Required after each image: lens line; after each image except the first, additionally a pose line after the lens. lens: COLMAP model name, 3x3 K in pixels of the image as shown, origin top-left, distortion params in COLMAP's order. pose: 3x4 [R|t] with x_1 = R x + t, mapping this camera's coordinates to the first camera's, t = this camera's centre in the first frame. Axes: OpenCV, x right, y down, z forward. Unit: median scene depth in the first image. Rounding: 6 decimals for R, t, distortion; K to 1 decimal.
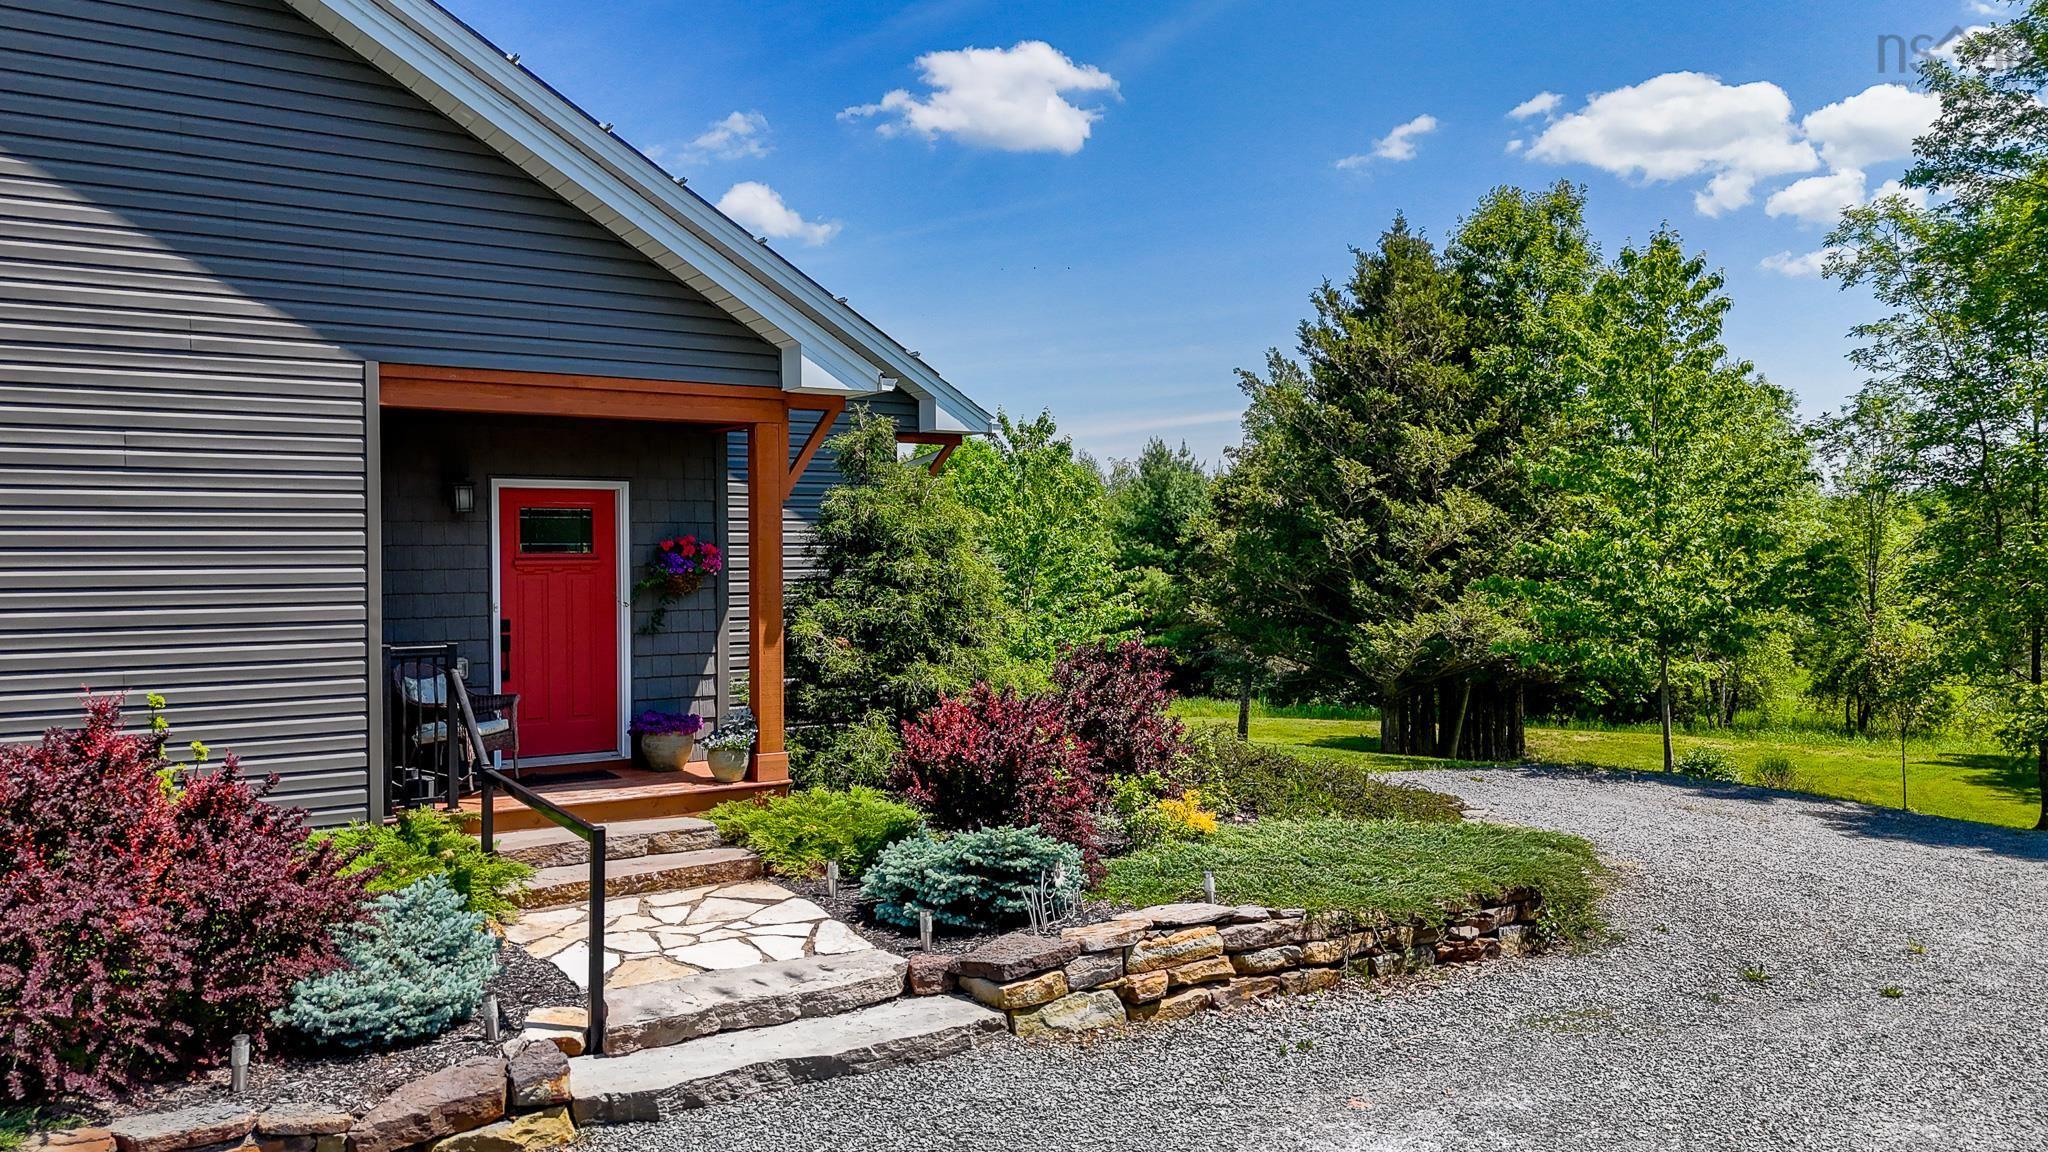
lens RADIAL K [[1530.6, 0, 1043.9], [0, 1530.6, 574.8], [0, 0, 1]] dist [0.090994, -0.111389]
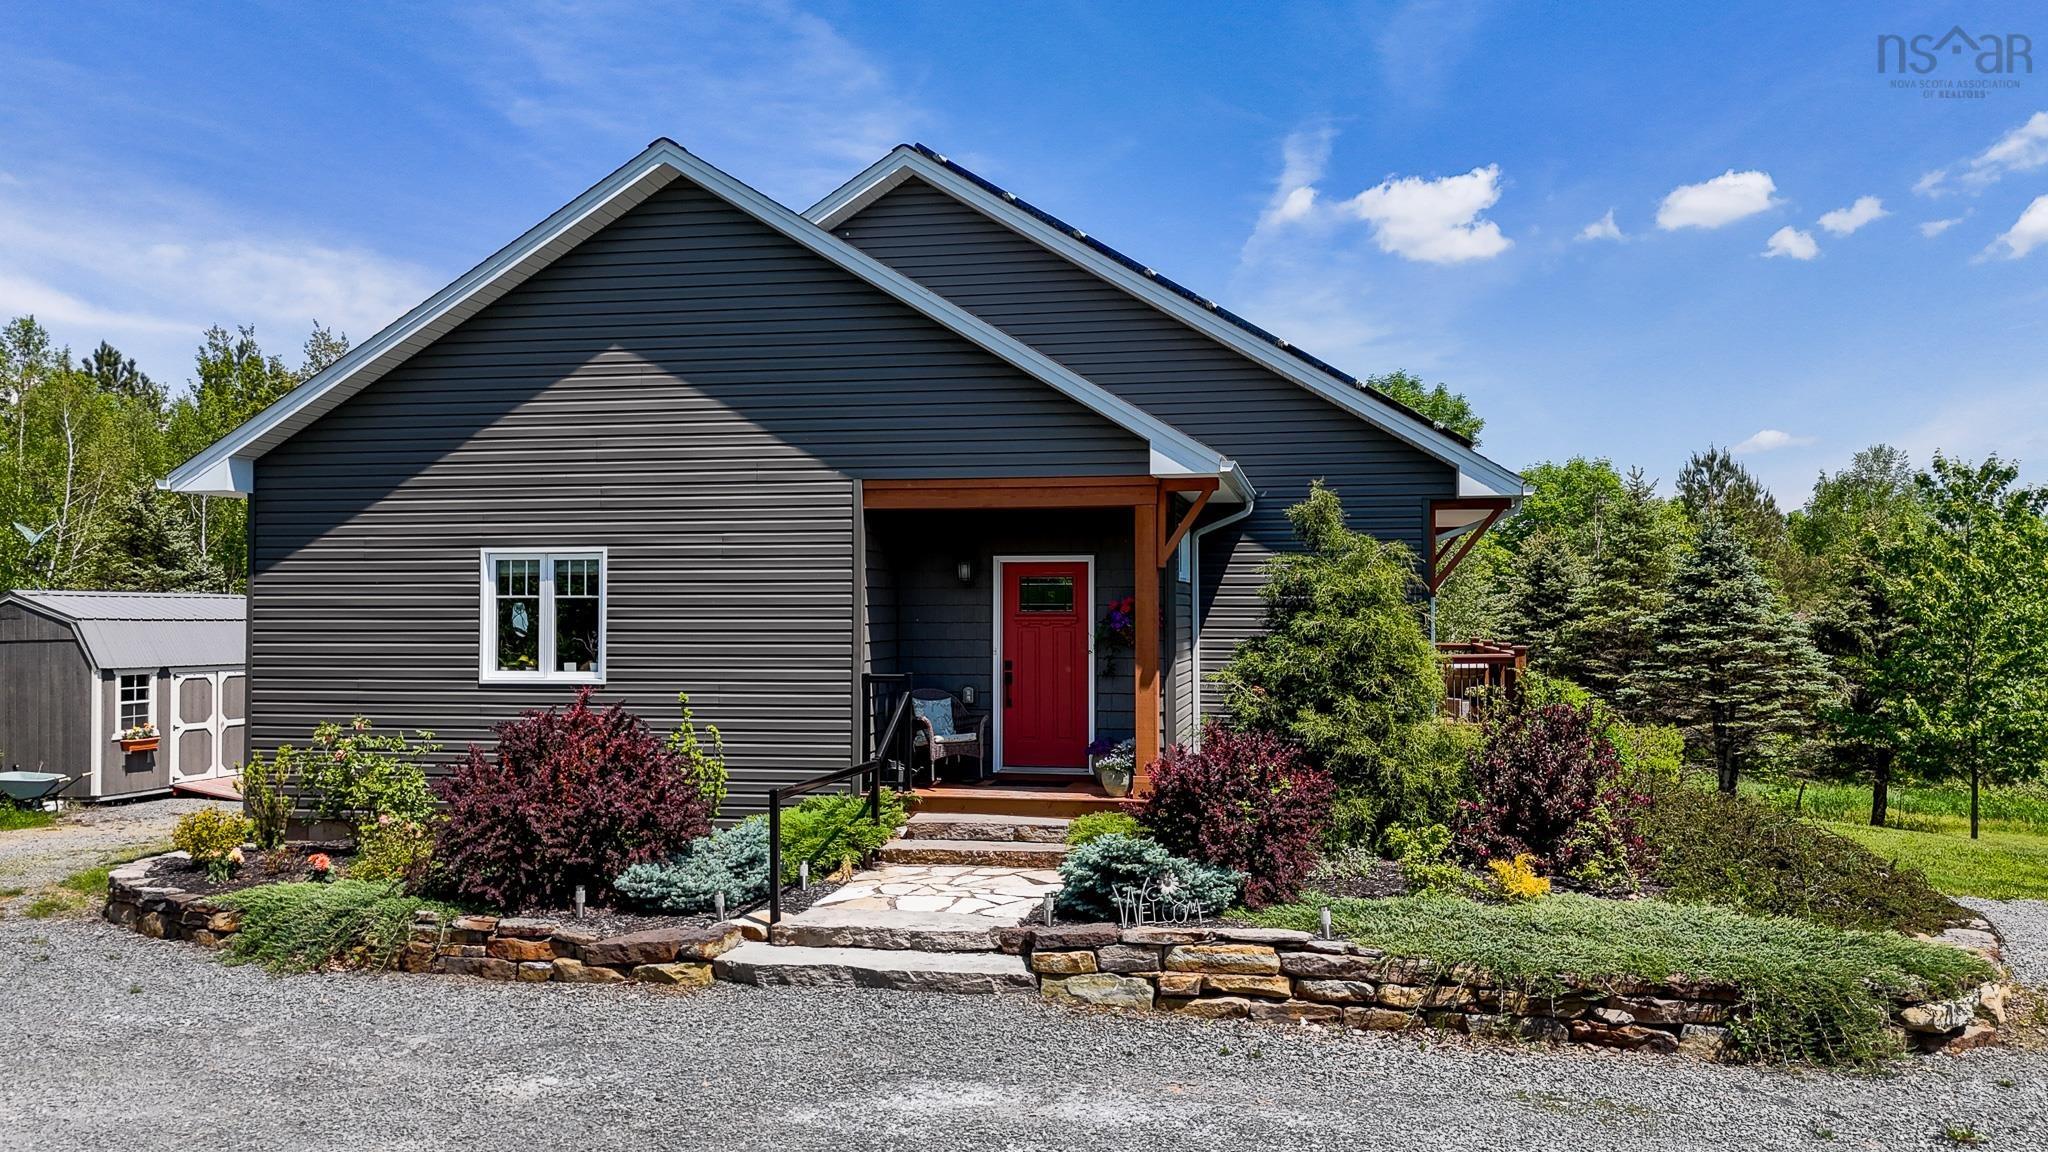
lens RADIAL K [[1530.6, 0, 1043.9], [0, 1530.6, 574.8], [0, 0, 1]] dist [0.090994, -0.111389]
pose [[0.722241, -0.015002, -0.691479, 0.754788], [-0.017970, 0.999020, -0.040444, 0.009444], [0.691408, 0.041636, 0.721263, 0.080049]]
